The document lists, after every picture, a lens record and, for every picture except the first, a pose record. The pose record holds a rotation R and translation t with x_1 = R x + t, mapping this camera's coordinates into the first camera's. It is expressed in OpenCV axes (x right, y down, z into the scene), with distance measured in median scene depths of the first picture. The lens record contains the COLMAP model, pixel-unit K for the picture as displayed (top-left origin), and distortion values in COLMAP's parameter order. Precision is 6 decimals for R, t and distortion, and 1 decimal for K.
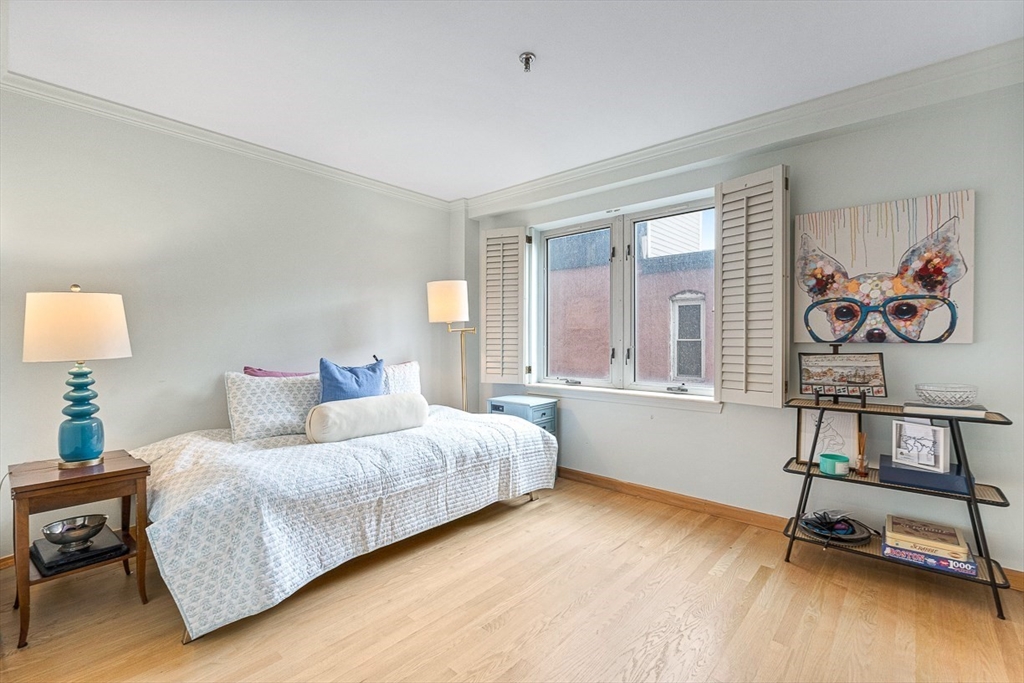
lens RADIAL K [[465.7, 0, 514.3], [0, 465.7, 341.6], [0, 0, 1]] dist [0.003499, 0.000353]
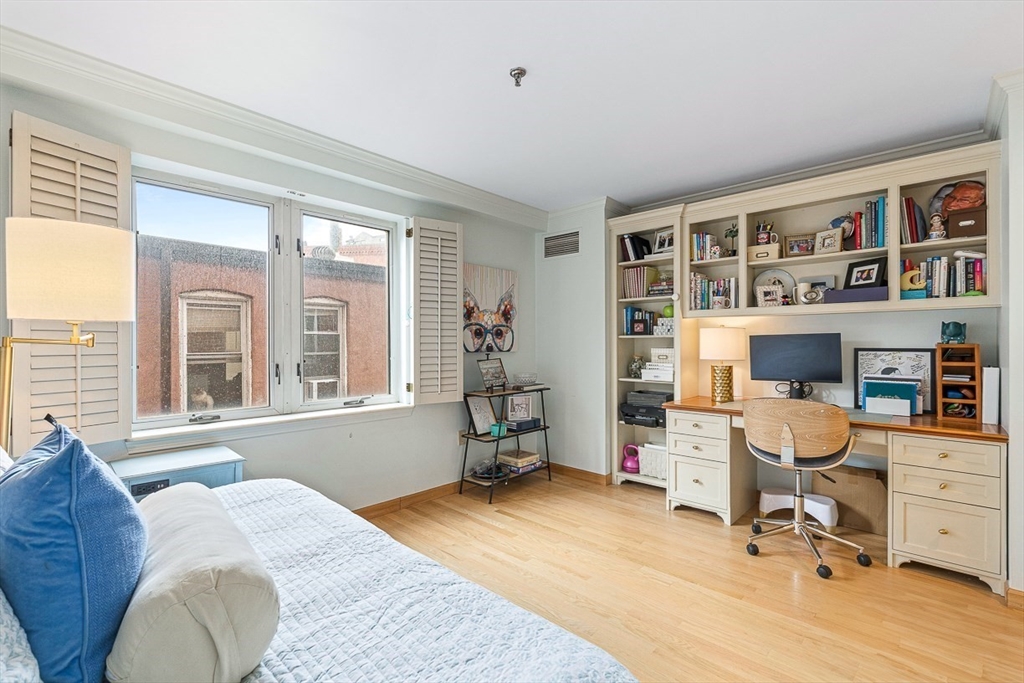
lens RADIAL K [[465.7, 0, 513.6], [0, 465.7, 340.8], [0, 0, 1]] dist [0.003499, 0.000353]
pose [[0.012683, 0.004109, 0.999911, -0.850418], [0.004293, 0.999982, -0.004164, -0.029474], [-0.999910, 0.004346, 0.012665, 0.887024]]
